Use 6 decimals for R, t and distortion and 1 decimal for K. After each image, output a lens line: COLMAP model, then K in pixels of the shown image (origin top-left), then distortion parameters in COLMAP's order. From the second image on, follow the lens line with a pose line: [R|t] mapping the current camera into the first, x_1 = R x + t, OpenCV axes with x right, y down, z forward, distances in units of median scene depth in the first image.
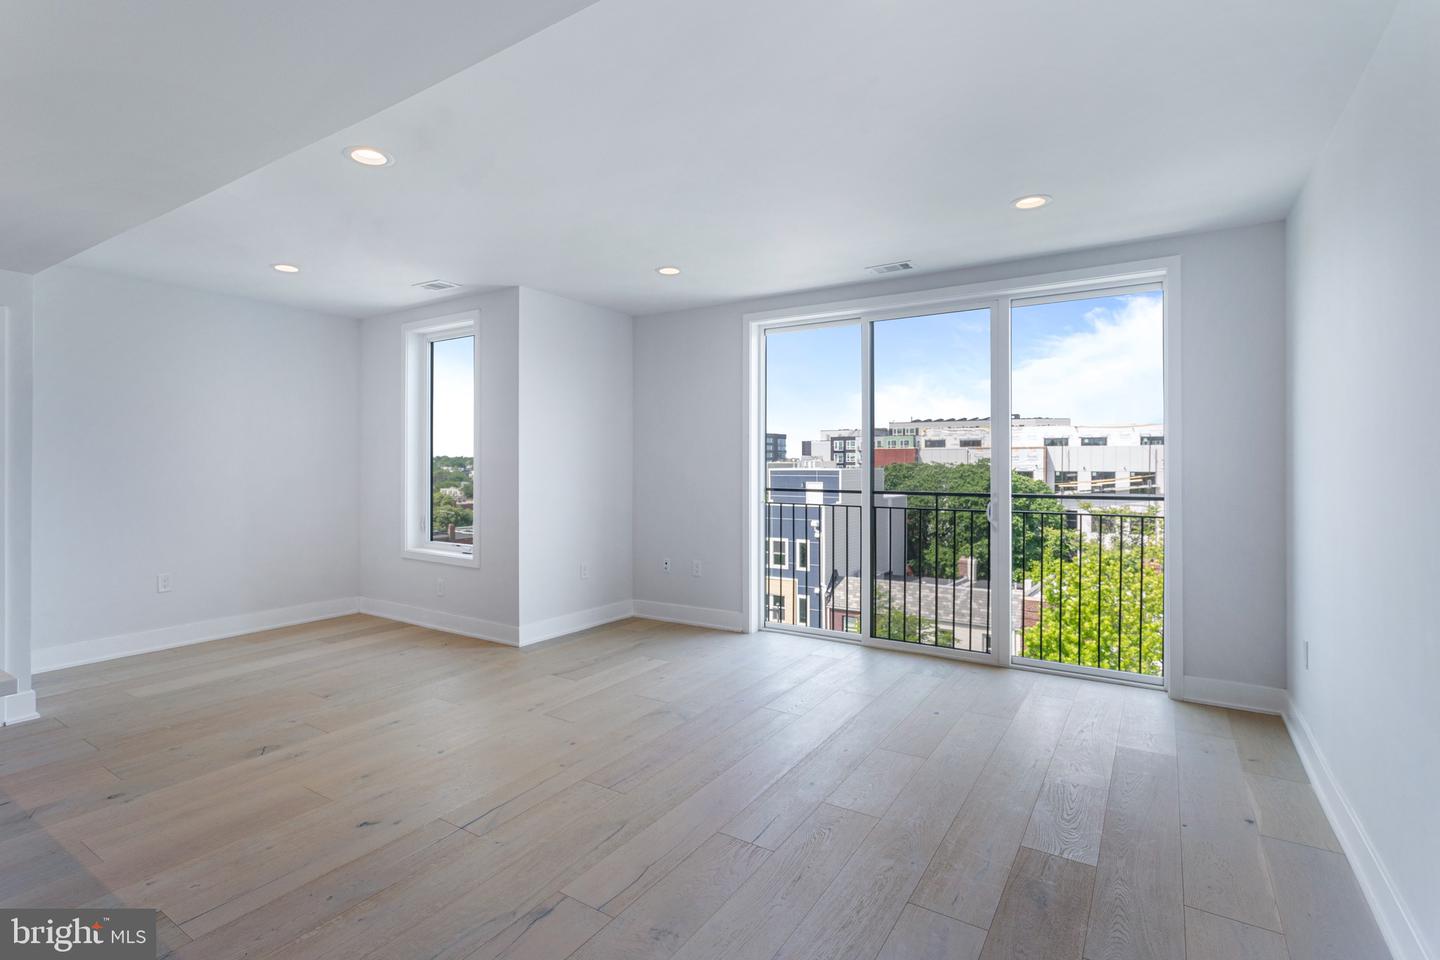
lens RADIAL K [[701.7, 0, 721.5], [0, 701.7, 462.8], [0, 0, 1]] dist [-0.002332, 0.000188]
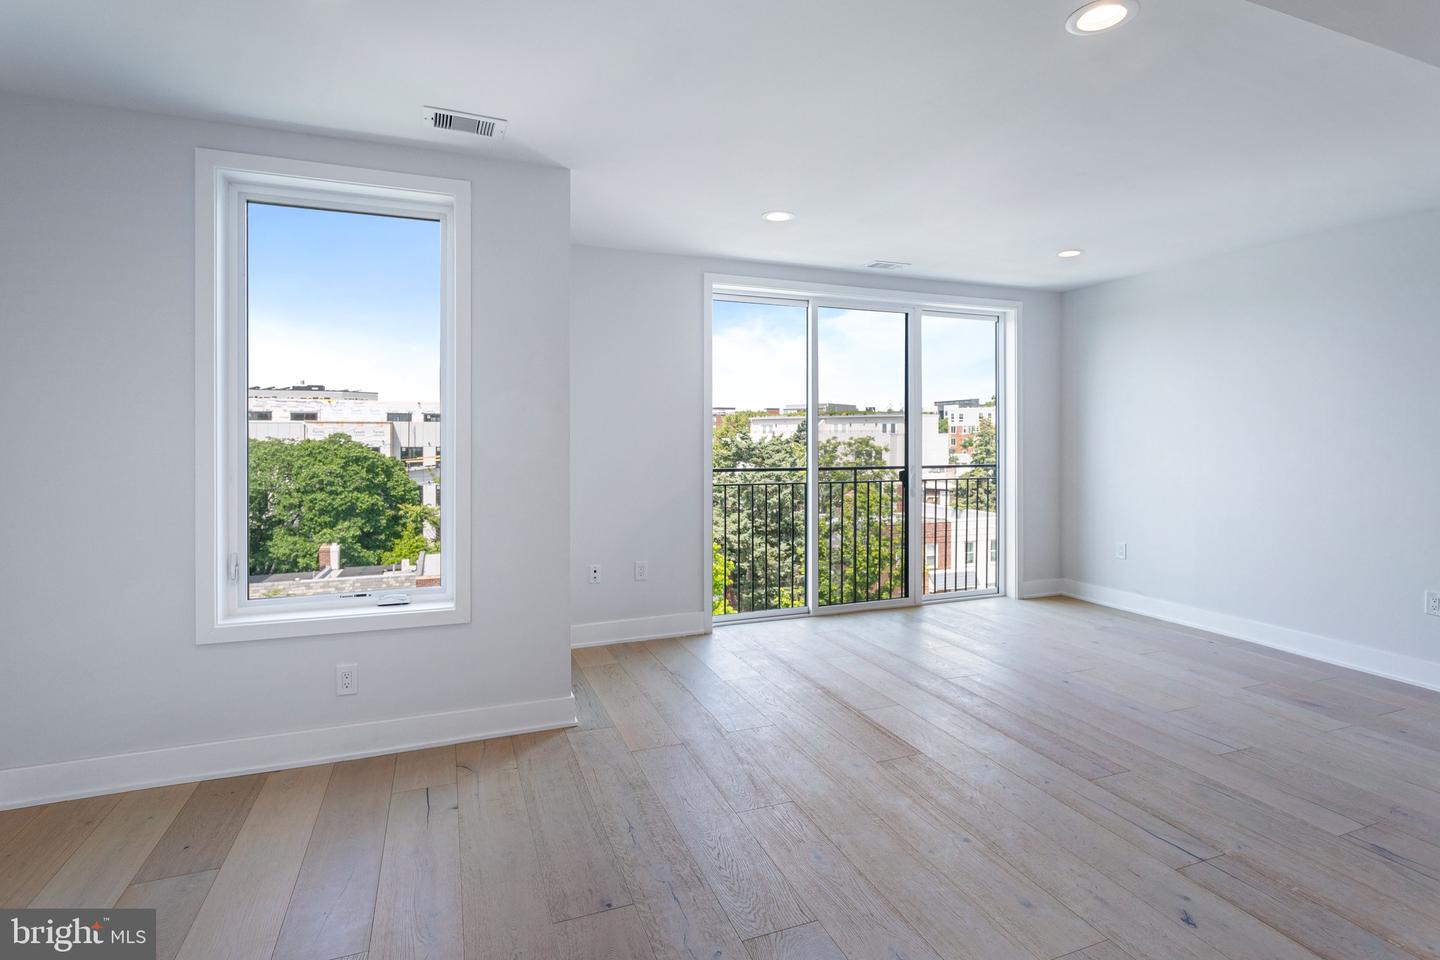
lens RADIAL K [[706.6, 0, 734.8], [0, 706.6, 443.2], [0, 0, 1]] dist [0.000117, 0.001300]
pose [[0.571833, -0.005076, 0.820355, -0.083950], [-0.000756, 0.999977, 0.006714, -0.000428], [-0.820370, -0.004460, 0.571816, 0.057337]]
